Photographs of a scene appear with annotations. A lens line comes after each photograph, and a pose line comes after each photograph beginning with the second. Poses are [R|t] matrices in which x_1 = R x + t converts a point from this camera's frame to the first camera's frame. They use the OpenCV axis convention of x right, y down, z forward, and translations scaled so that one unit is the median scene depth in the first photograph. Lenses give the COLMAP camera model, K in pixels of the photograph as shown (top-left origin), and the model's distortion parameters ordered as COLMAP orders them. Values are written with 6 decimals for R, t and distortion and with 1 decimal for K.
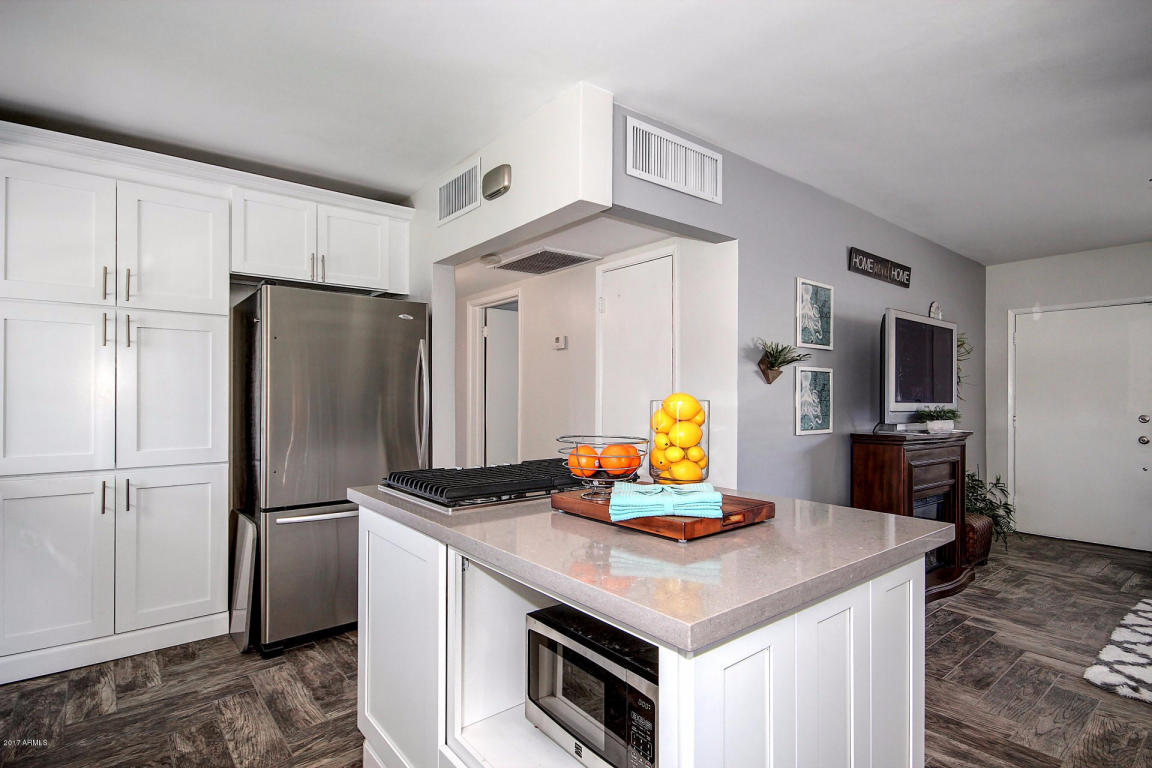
lens RADIAL K [[574.5, 0, 578.1], [0, 574.5, 392.2], [0, 0, 1]] dist [0.000164, -0.001195]
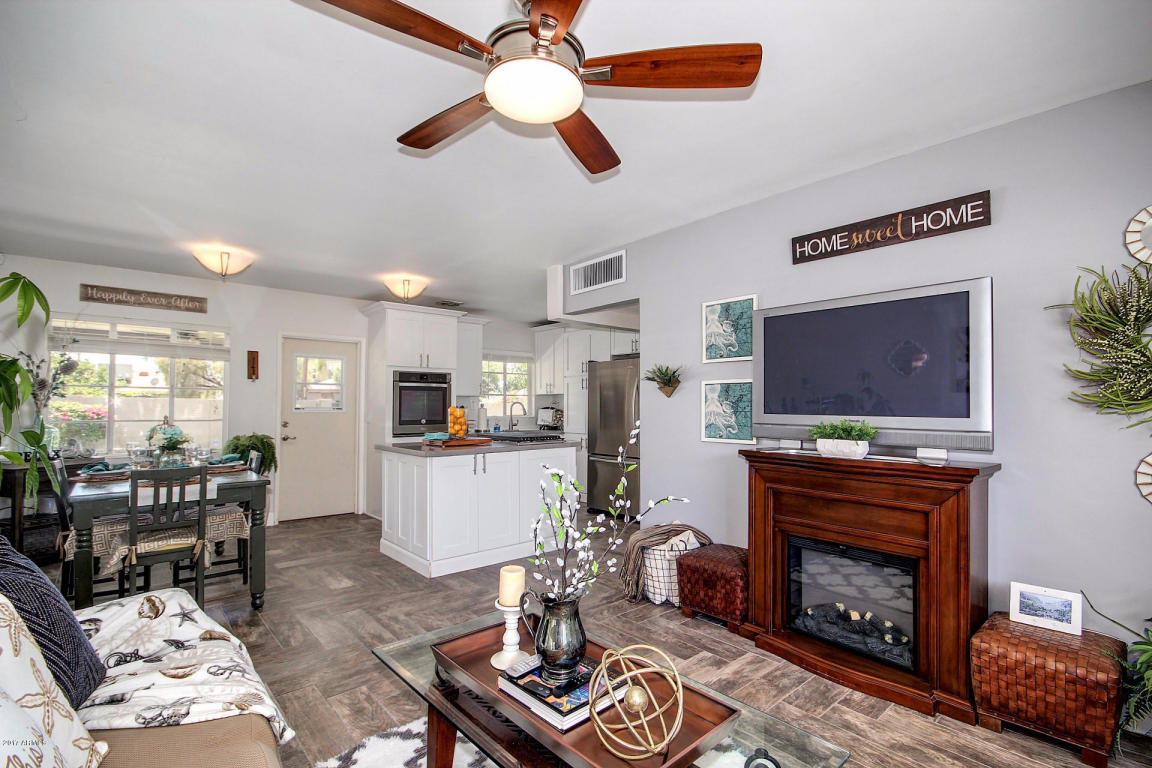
lens RADIAL K [[529.2, 0, 576.4], [0, 529.2, 395.1], [0, 0, 1]] dist [0.000456, -0.005792]
pose [[0.029149, -0.024520, -0.999274, 1.385845], [0.005391, 0.999688, -0.024373, 0.007587], [0.999561, -0.004677, 0.029272, 0.696921]]
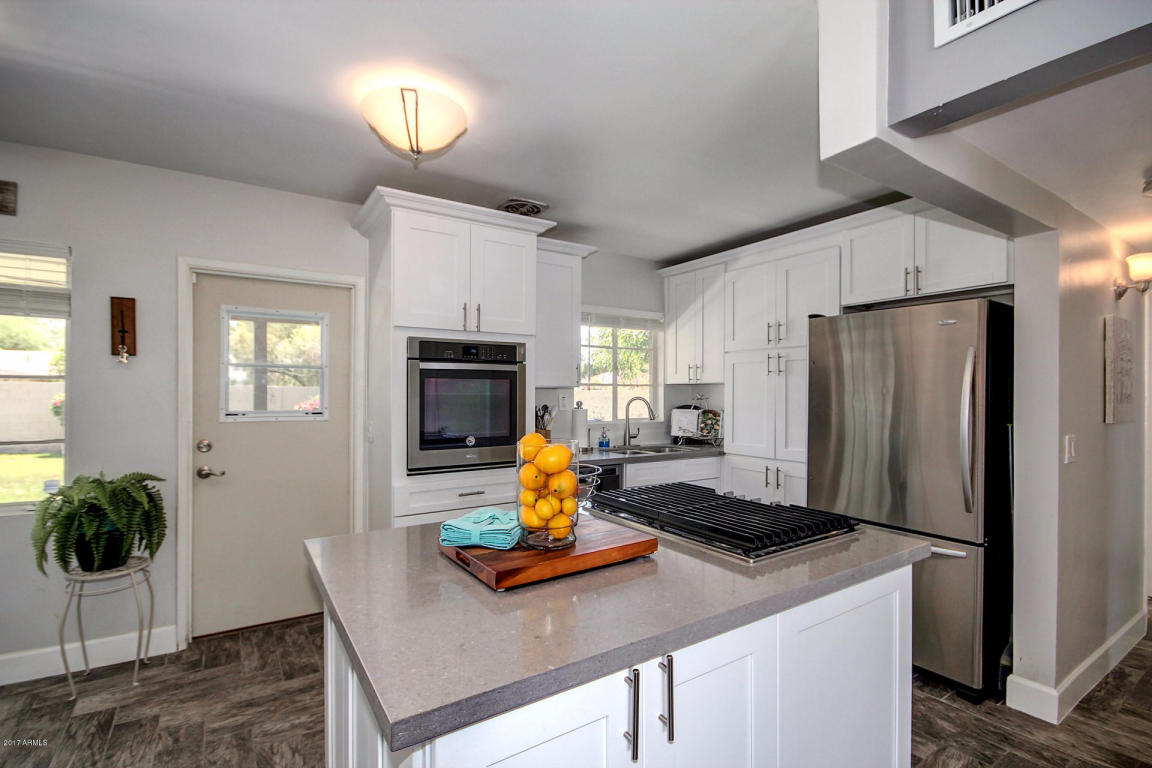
lens RADIAL K [[529.2, 0, 575.7], [0, 529.2, 392.5], [0, 0, 1]] dist [0.000456, -0.005792]
pose [[-0.106814, -0.000957, -0.994279, 0.461077], [0.003349, 0.999994, -0.001323, -0.028264], [0.994273, -0.003471, -0.106810, 0.504933]]
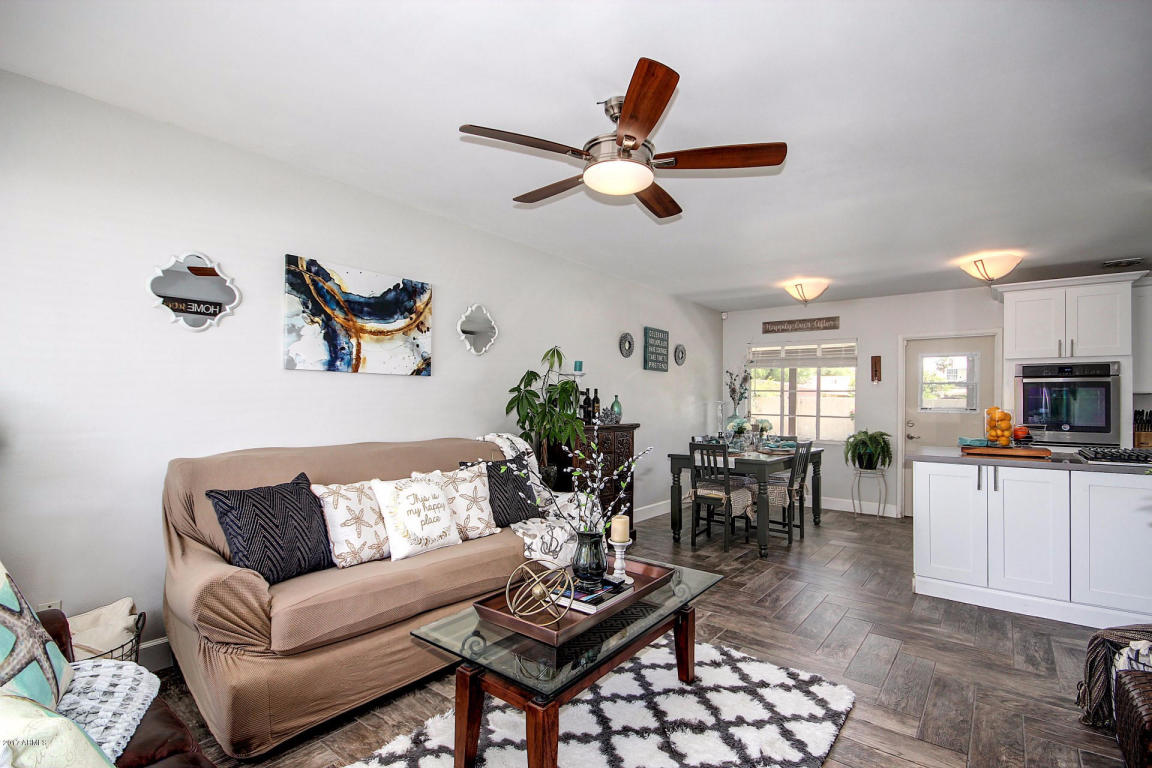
lens RADIAL K [[529.2, 0, 582.6], [0, 529.2, 398.9], [0, 0, 1]] dist [0.000456, -0.005792]
pose [[-0.977102, -0.016297, -0.212148, 1.102011], [-0.013828, 0.999818, -0.013119, 0.010962], [0.212323, -0.009885, -0.977150, 1.289835]]
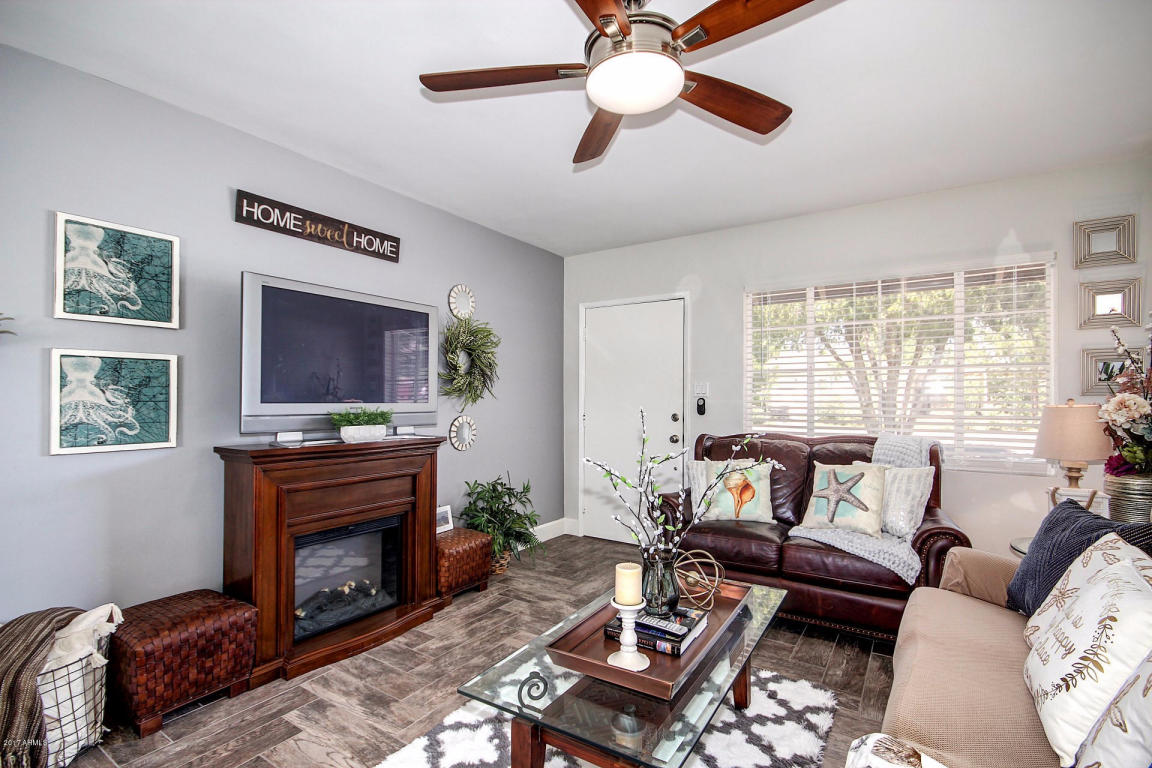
lens RADIAL K [[529.2, 0, 581.0], [0, 529.2, 393.7], [0, 0, 1]] dist [0.000456, -0.005792]
pose [[0.951425, 0.000537, 0.307879, 0.743118], [-0.002426, 0.999981, 0.005752, 0.001155], [-0.307870, -0.006219, 0.951408, 0.246834]]
